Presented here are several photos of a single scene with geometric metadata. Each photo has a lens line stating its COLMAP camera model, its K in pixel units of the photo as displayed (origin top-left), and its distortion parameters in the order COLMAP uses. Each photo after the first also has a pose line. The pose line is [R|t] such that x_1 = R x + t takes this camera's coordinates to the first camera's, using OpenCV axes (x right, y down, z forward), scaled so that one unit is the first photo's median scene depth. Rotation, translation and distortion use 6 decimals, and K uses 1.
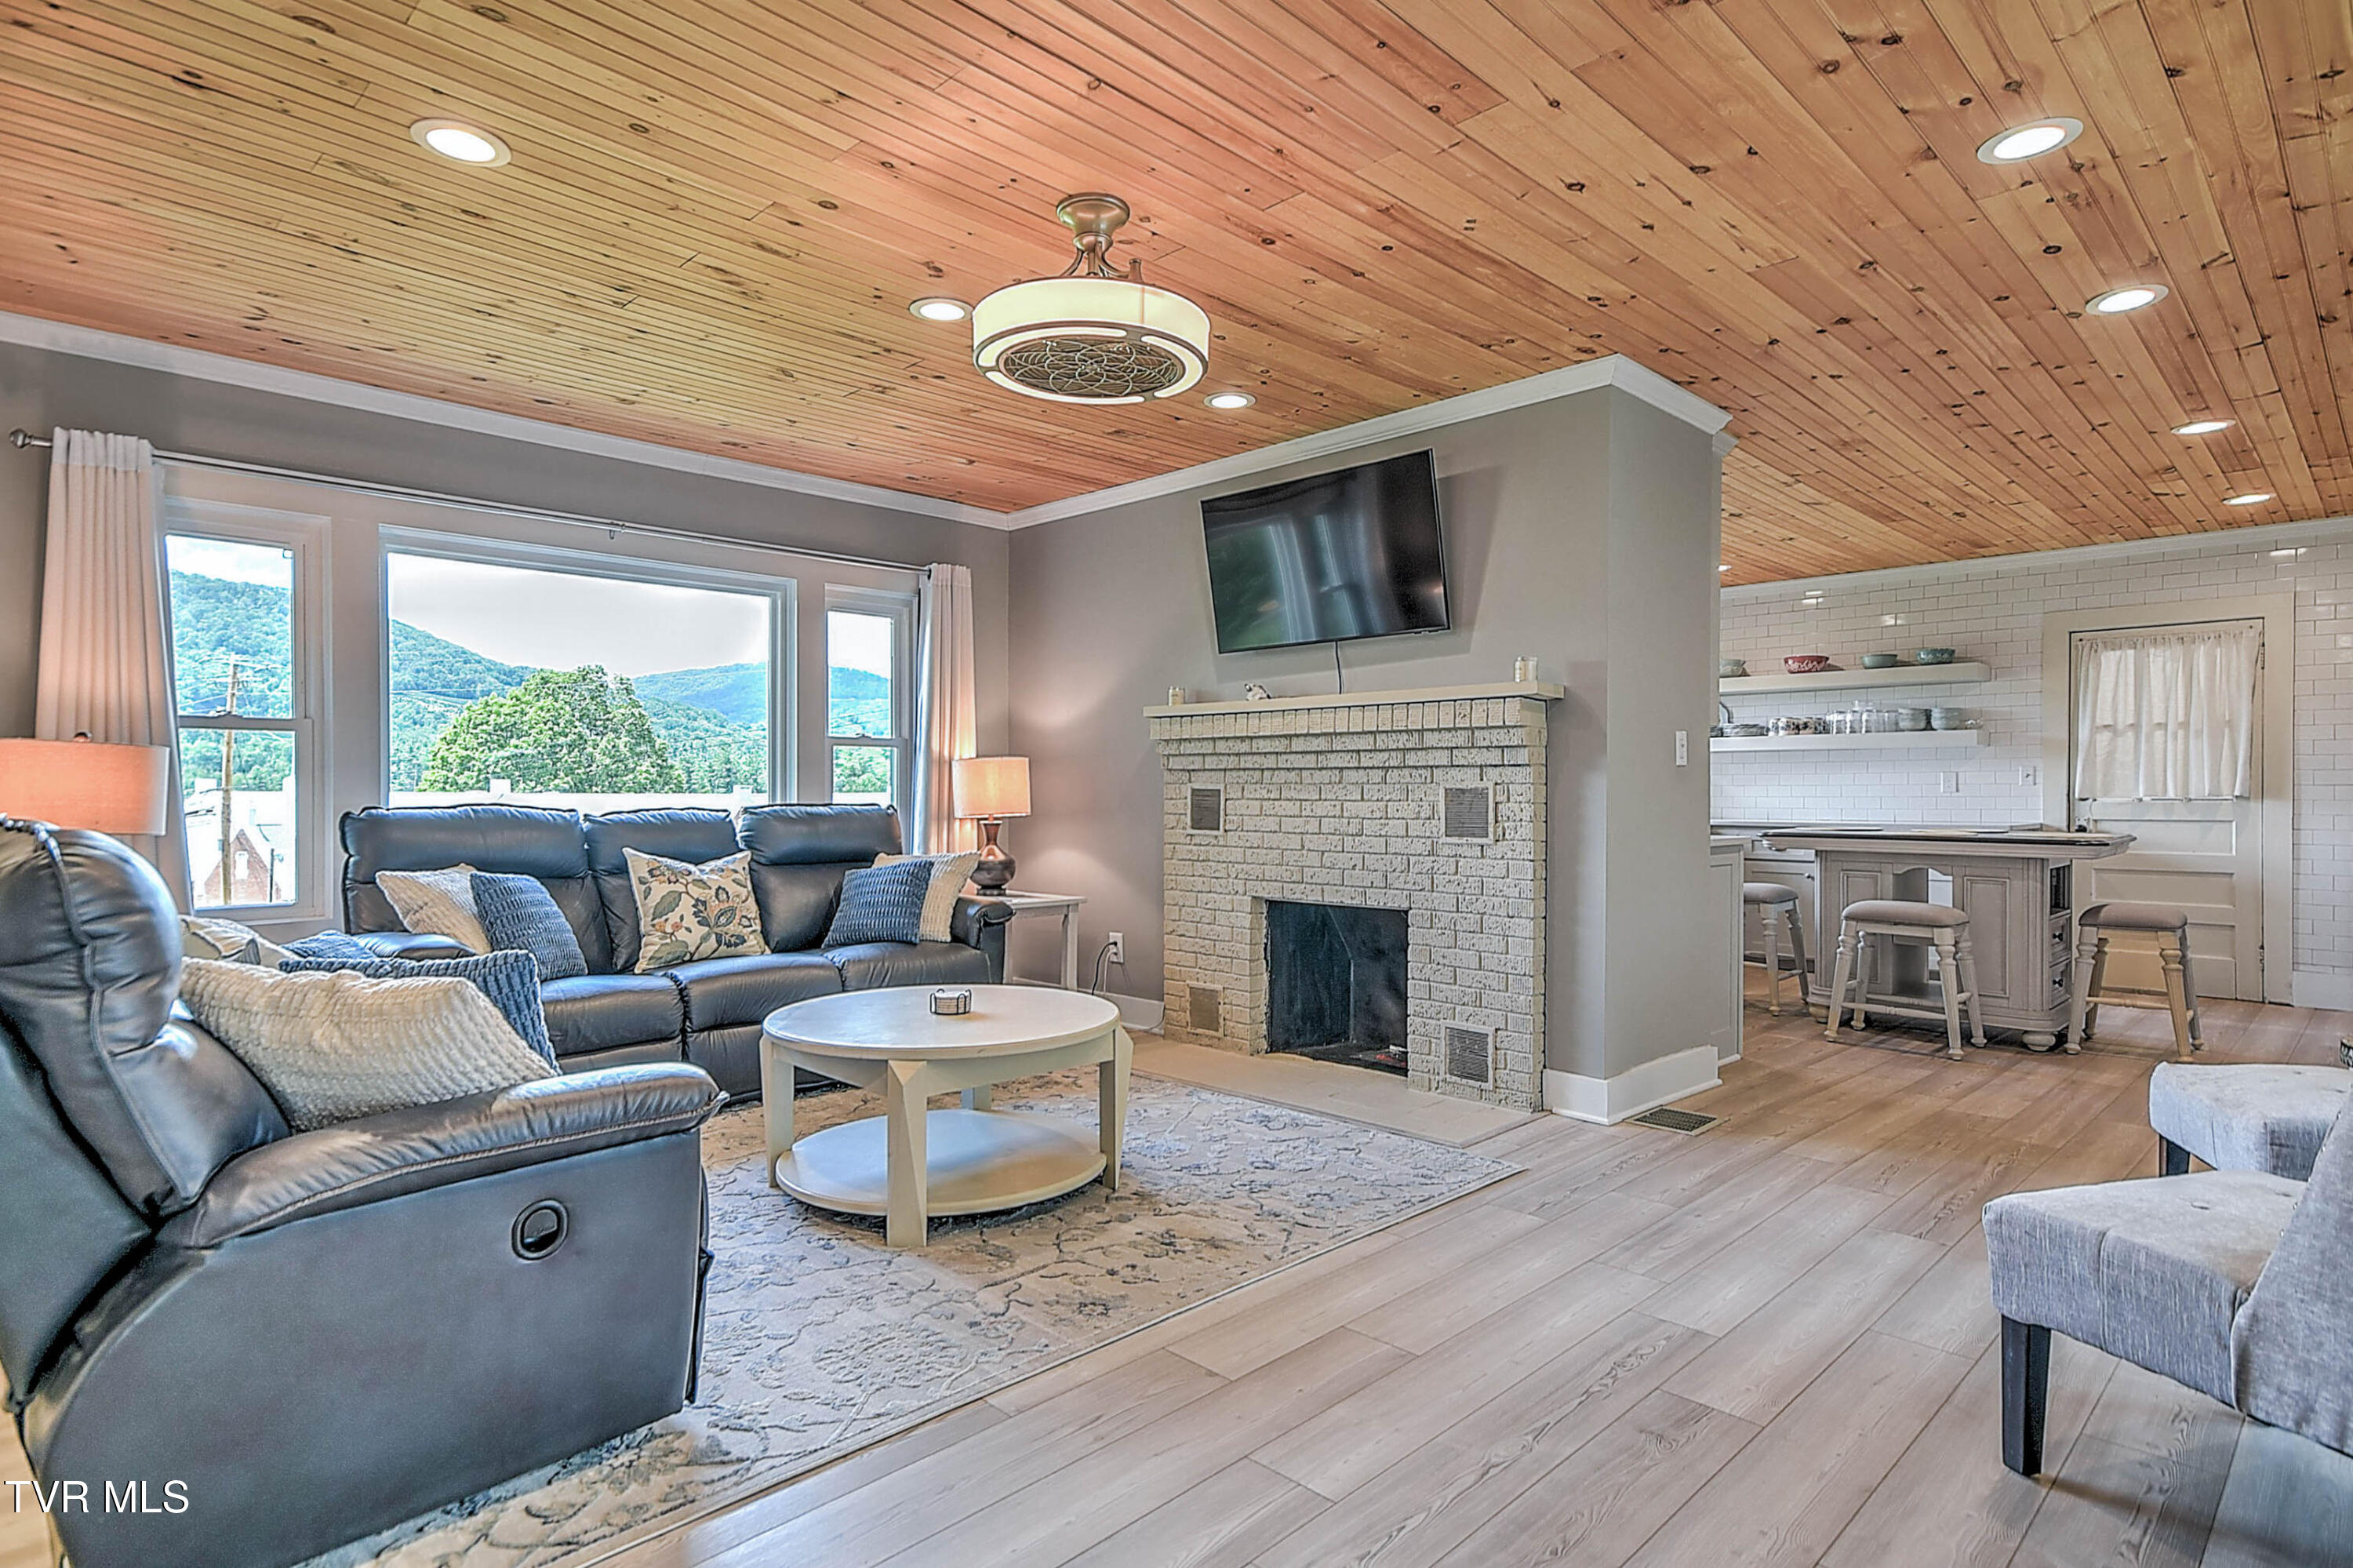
lens RADIAL K [[1231.5, 0, 1176.4], [0, 1231.5, 792.0], [0, 0, 1]] dist [0.024008, 0.001729]
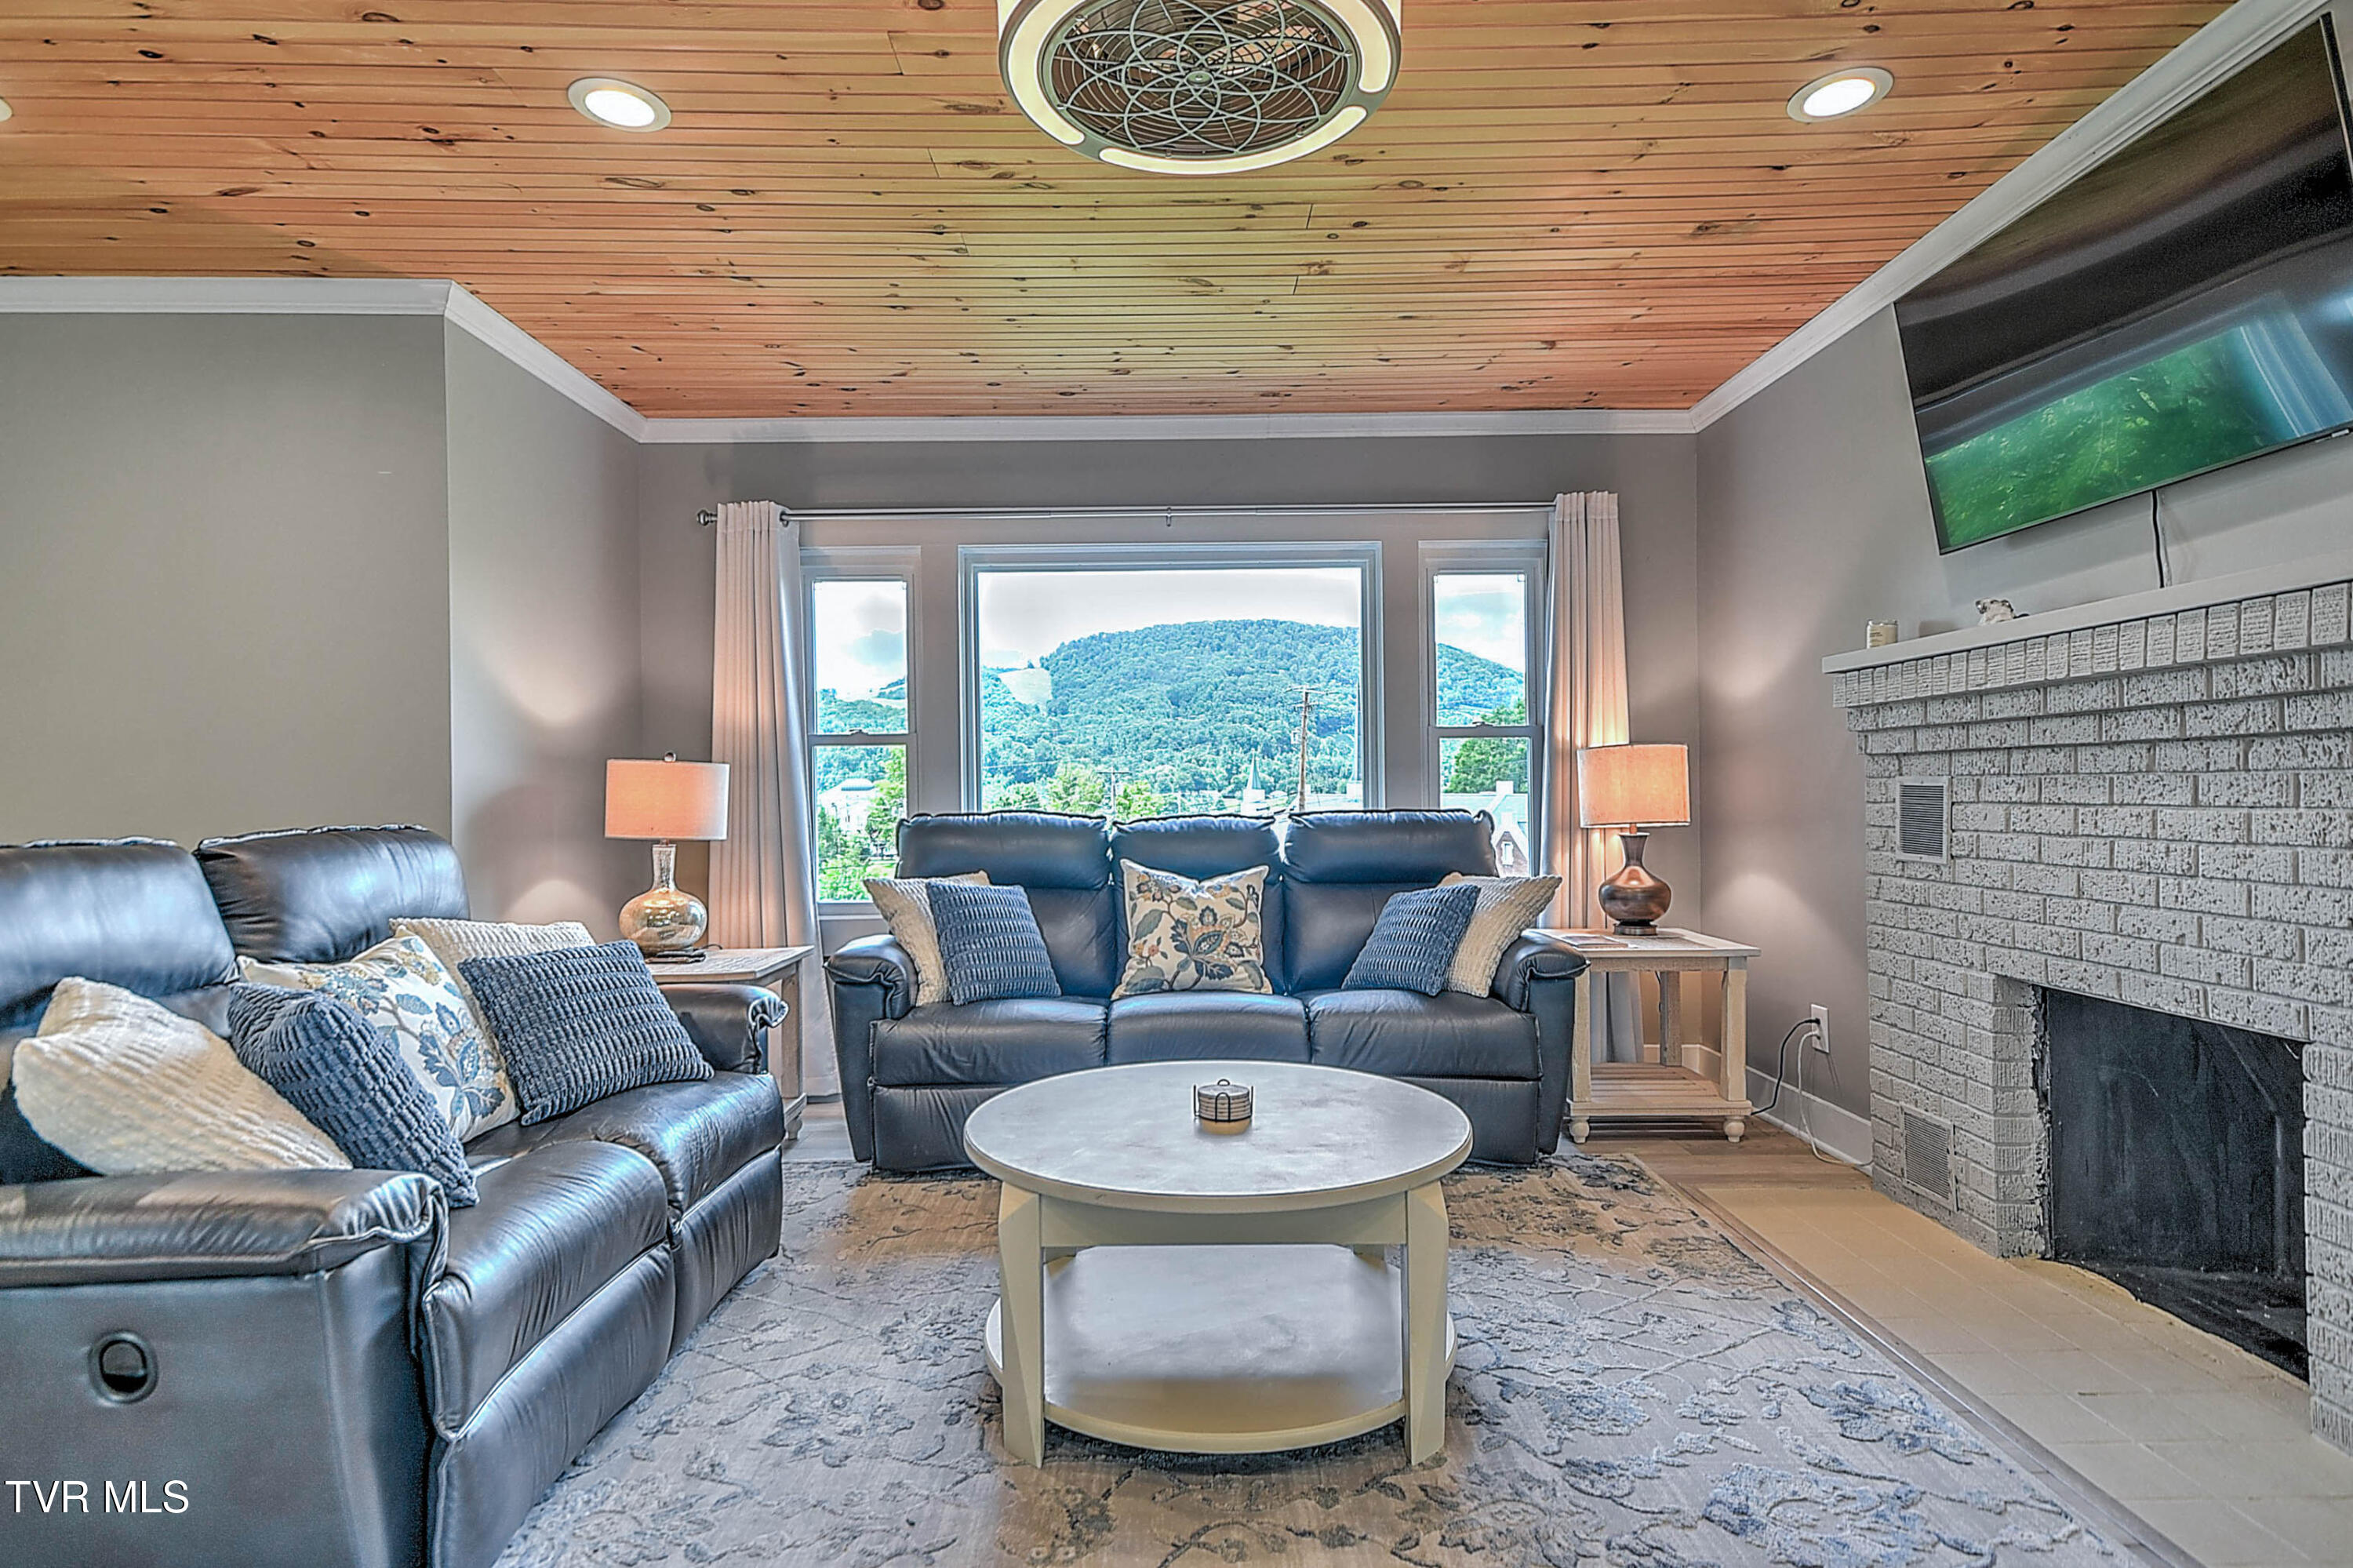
lens RADIAL K [[1231.5, 0, 1175.8], [0, 1231.5, 791.9], [0, 0, 1]] dist [0.024008, 0.001729]
pose [[0.714174, -0.009446, -0.699904, 0.211796], [0.010459, 0.999941, -0.002823, -0.001441], [0.699890, -0.005304, 0.714231, 0.361158]]
